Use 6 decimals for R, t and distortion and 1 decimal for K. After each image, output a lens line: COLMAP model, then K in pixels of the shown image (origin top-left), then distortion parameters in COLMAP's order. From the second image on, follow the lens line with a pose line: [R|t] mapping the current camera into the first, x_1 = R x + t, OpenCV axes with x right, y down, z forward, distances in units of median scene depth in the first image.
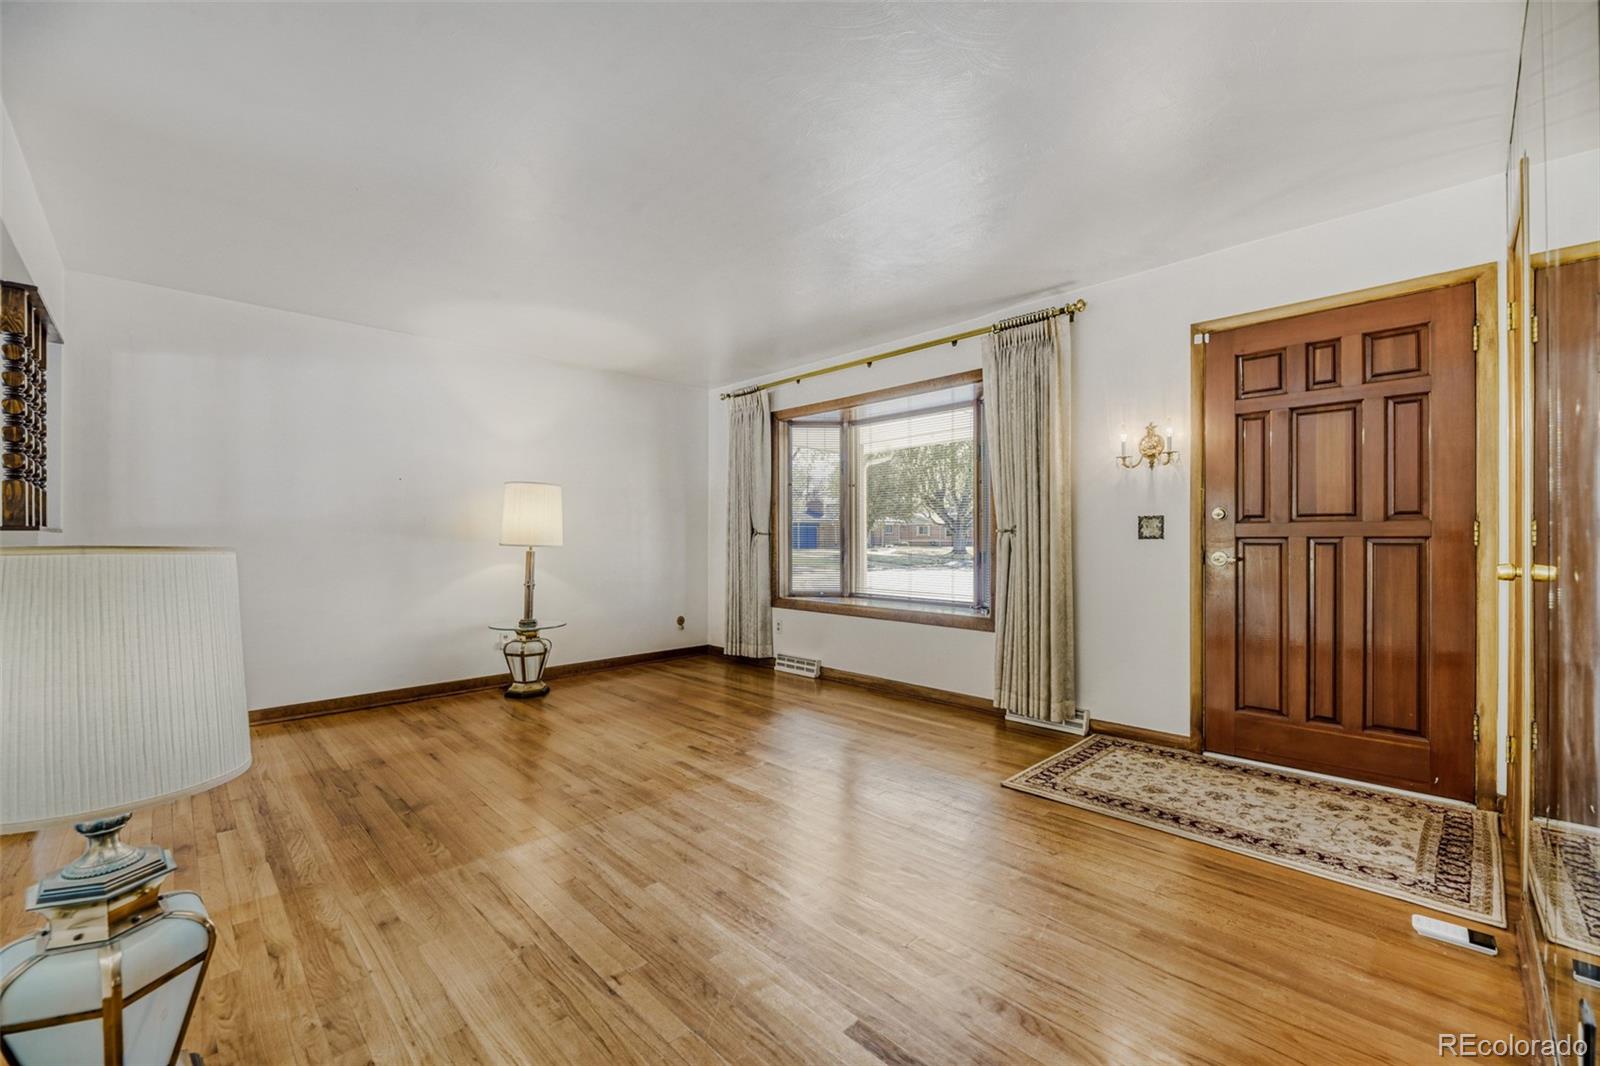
lens RADIAL K [[646.0, 0, 800.0], [0, 646.0, 533.0], [0, 0, 1]] dist [0.001507, -0.000086]
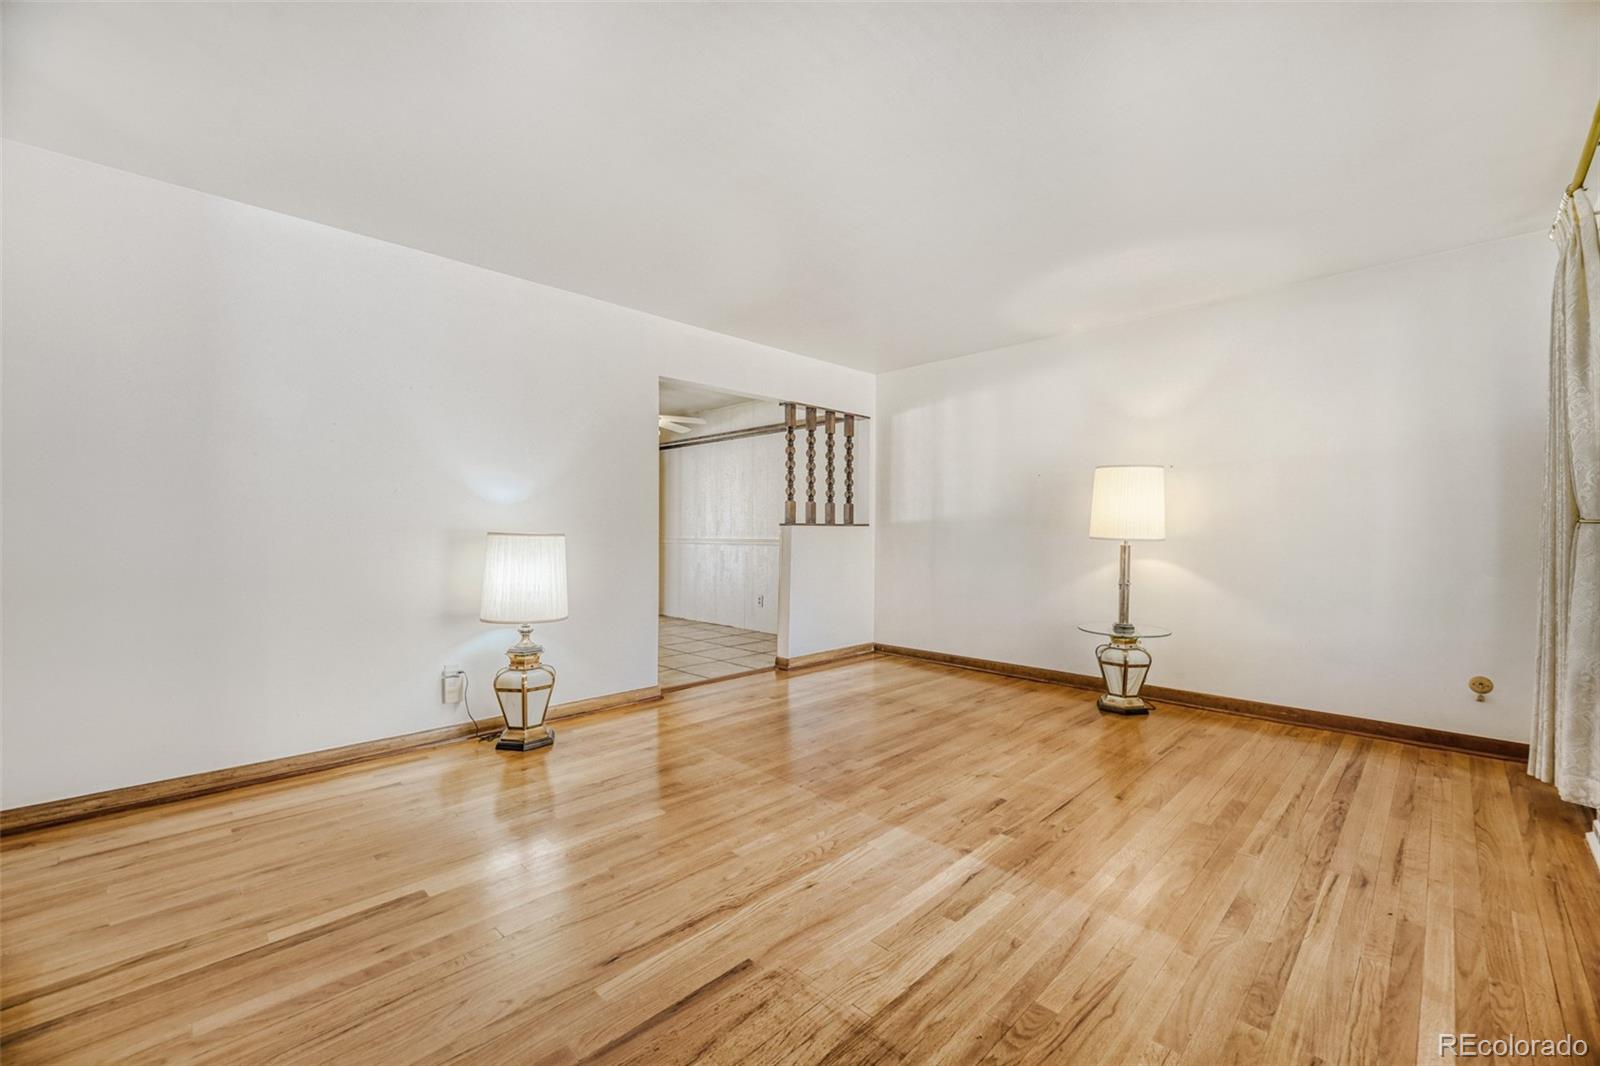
lens RADIAL K [[660.8, 0, 800.0], [0, 660.8, 533.0], [0, 0, 1]] dist [0.000413, -0.000058]
pose [[0.003960, 0.008756, -0.999954, 0.557113], [0.006570, 0.999940, 0.008782, 0.002890], [0.999971, -0.006605, 0.003902, 0.683581]]
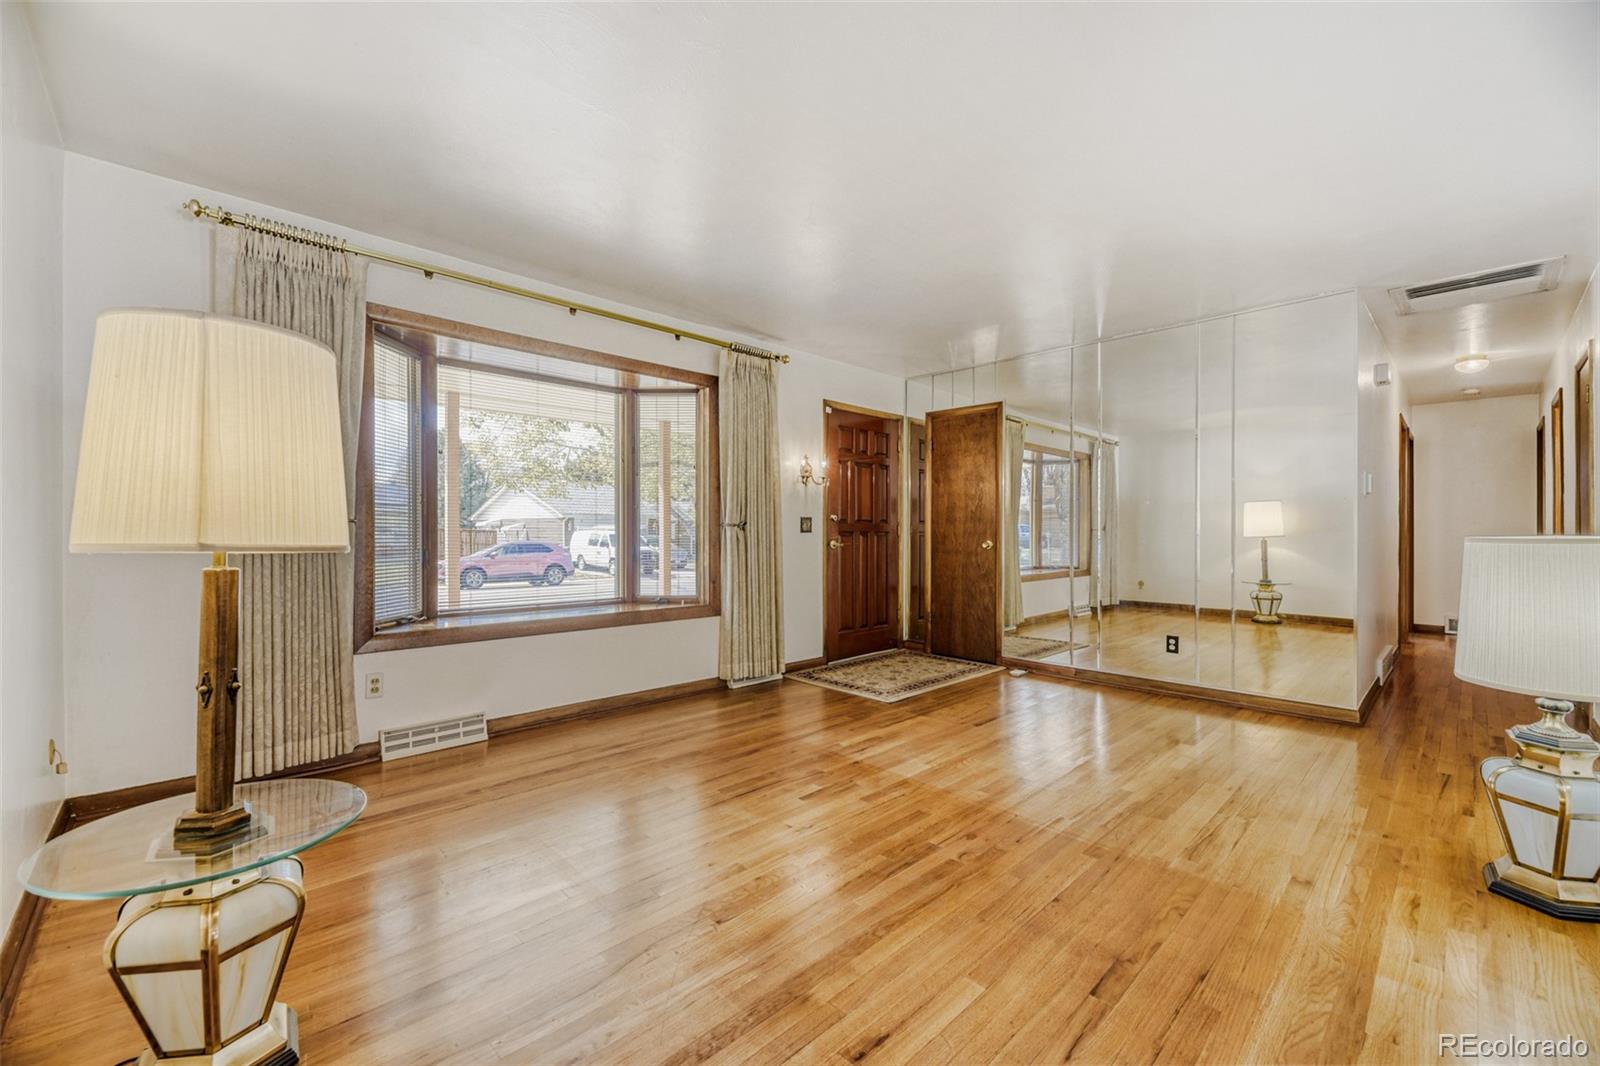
lens RADIAL K [[633.1, 0, 800.0], [0, 633.1, 533.0], [0, 0, 1]] dist [0.001131, -0.000283]
pose [[0.019729, 0.001515, 0.999804, -0.843368], [-0.011573, 0.999932, -0.001287, 0.010512], [-0.999738, -0.011546, 0.019745, 0.895816]]
